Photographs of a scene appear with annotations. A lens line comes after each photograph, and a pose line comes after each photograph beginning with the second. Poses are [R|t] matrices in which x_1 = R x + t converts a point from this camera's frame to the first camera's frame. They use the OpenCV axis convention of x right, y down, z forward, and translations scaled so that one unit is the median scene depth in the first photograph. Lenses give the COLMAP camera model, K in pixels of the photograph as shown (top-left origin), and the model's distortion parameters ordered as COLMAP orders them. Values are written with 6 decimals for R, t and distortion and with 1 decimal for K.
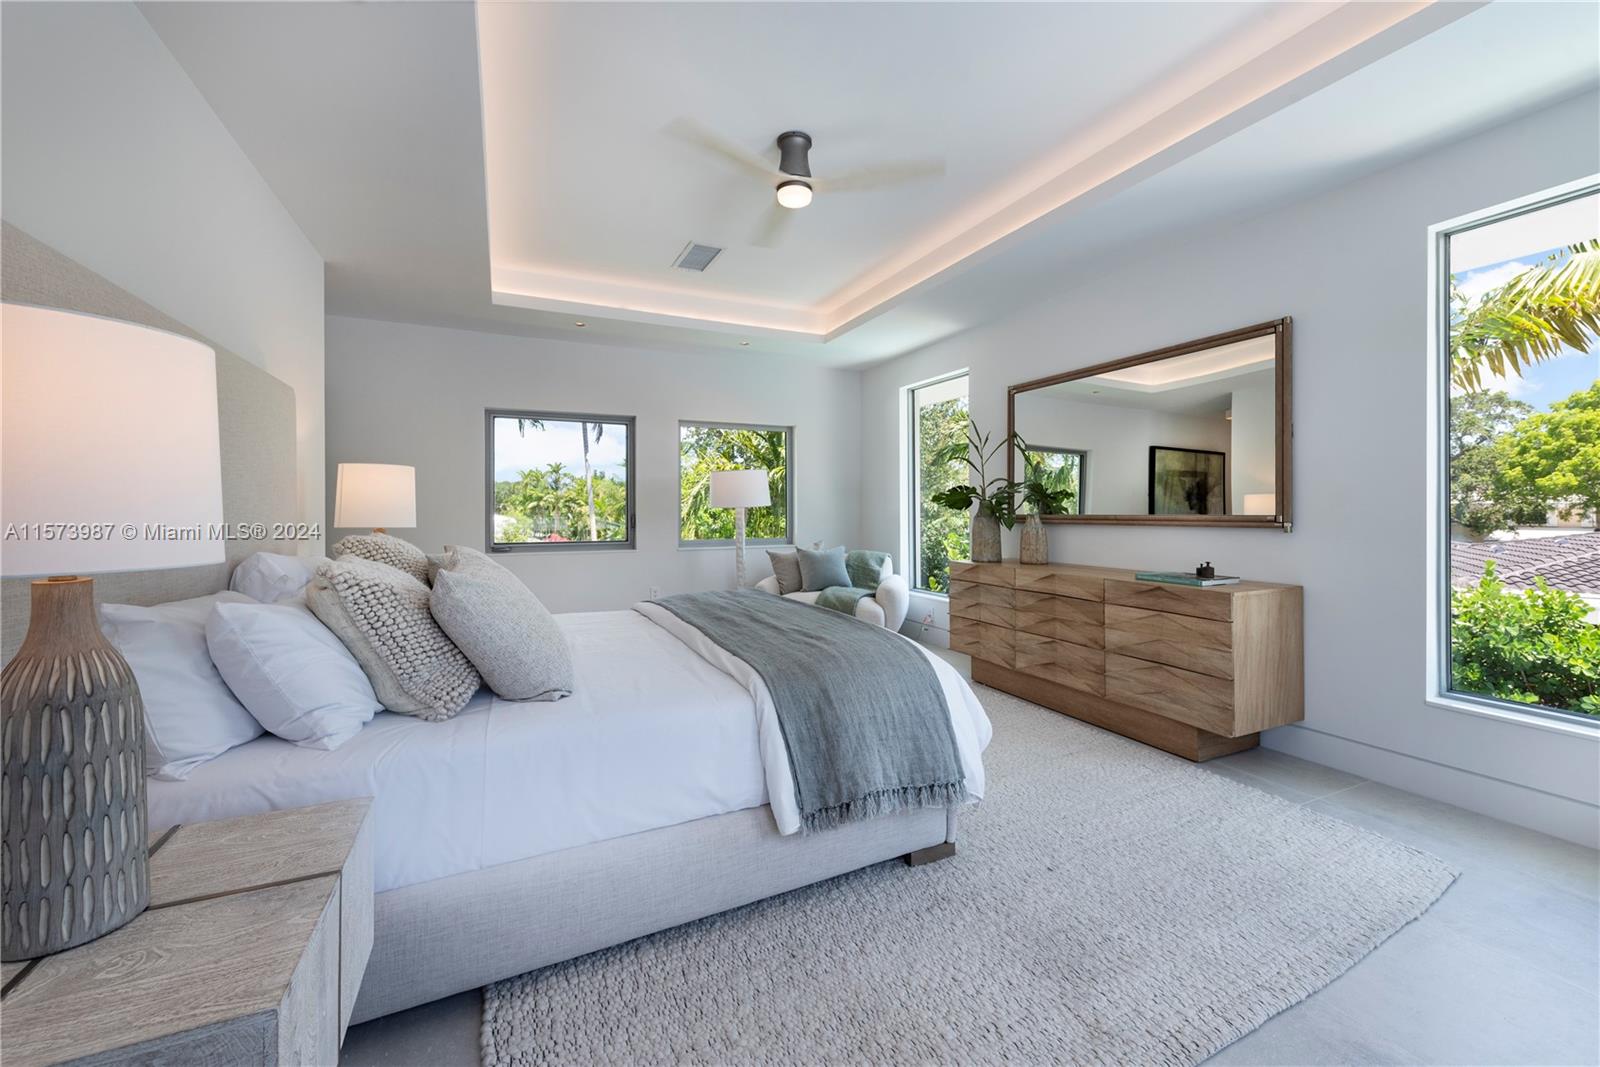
lens RADIAL K [[621.6, 0, 798.6], [0, 621.6, 516.9], [0, 0, 1]] dist [-0.000818, -0.000022]
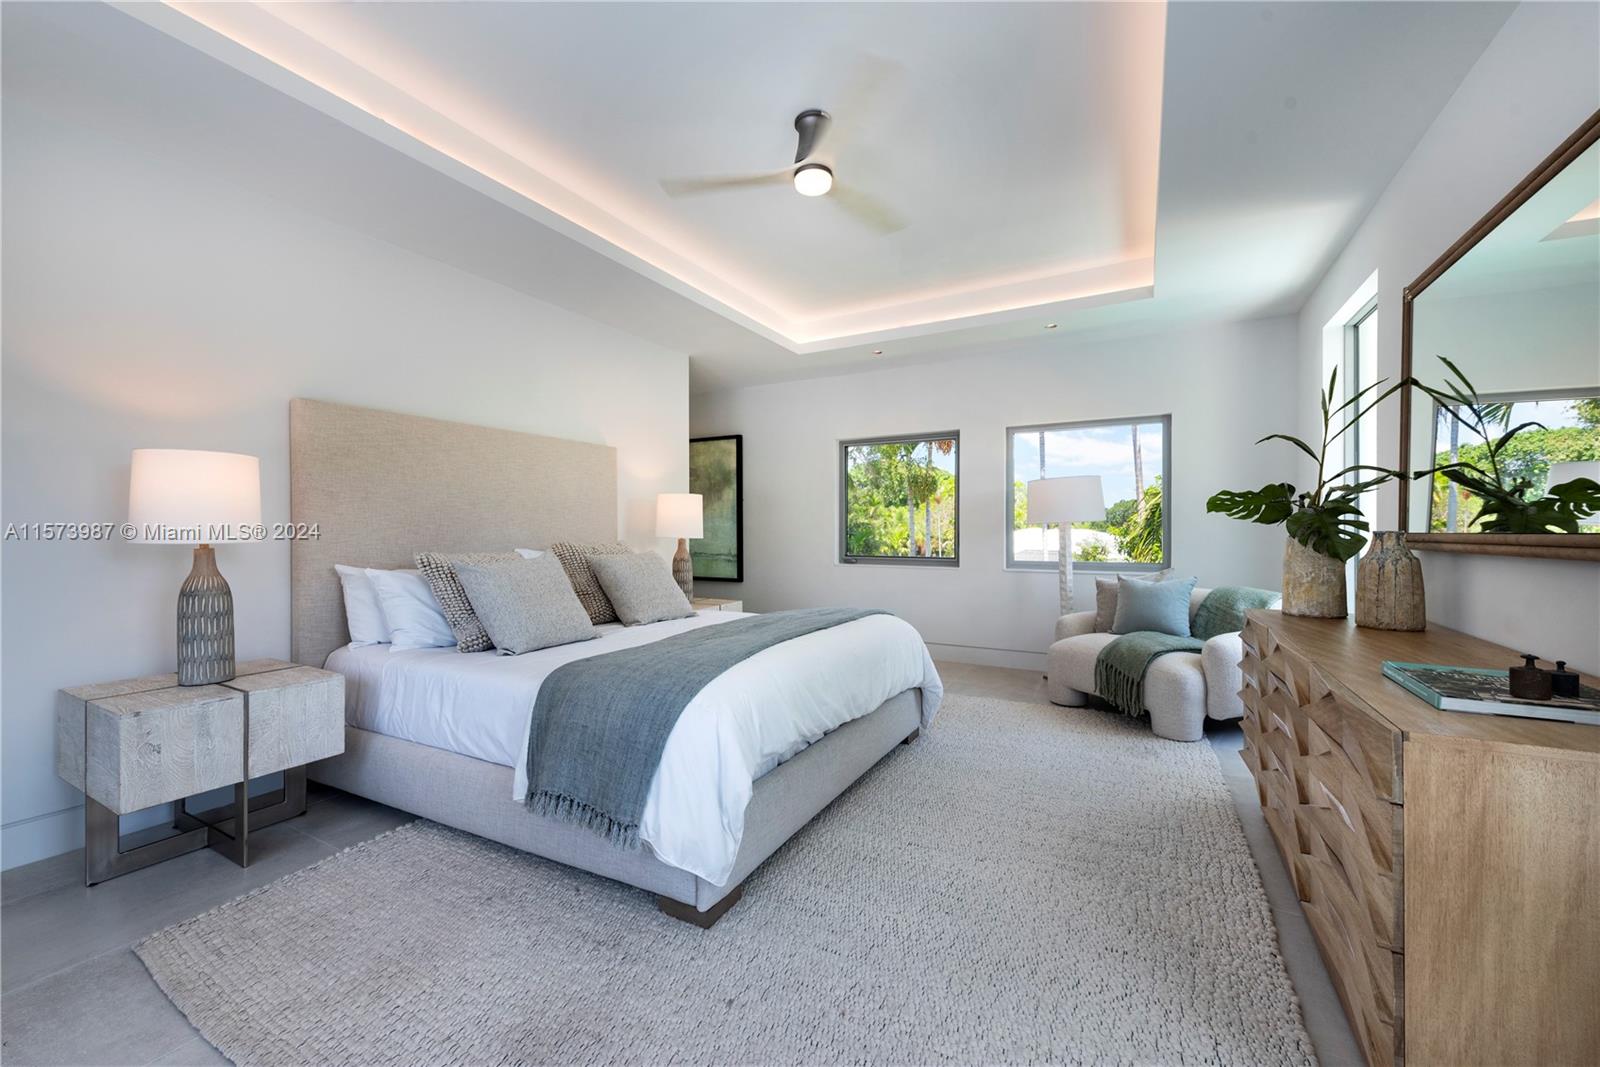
lens RADIAL K [[639.1, 0, 800.0], [0, 639.1, 533.5], [0, 0, 1]] dist [-0.008728, -0.000083]
pose [[0.591956, 0.010273, -0.805905, 0.695263], [-0.006729, 0.999947, 0.007804, -0.003496], [0.805942, 0.000803, 0.591994, 0.398294]]
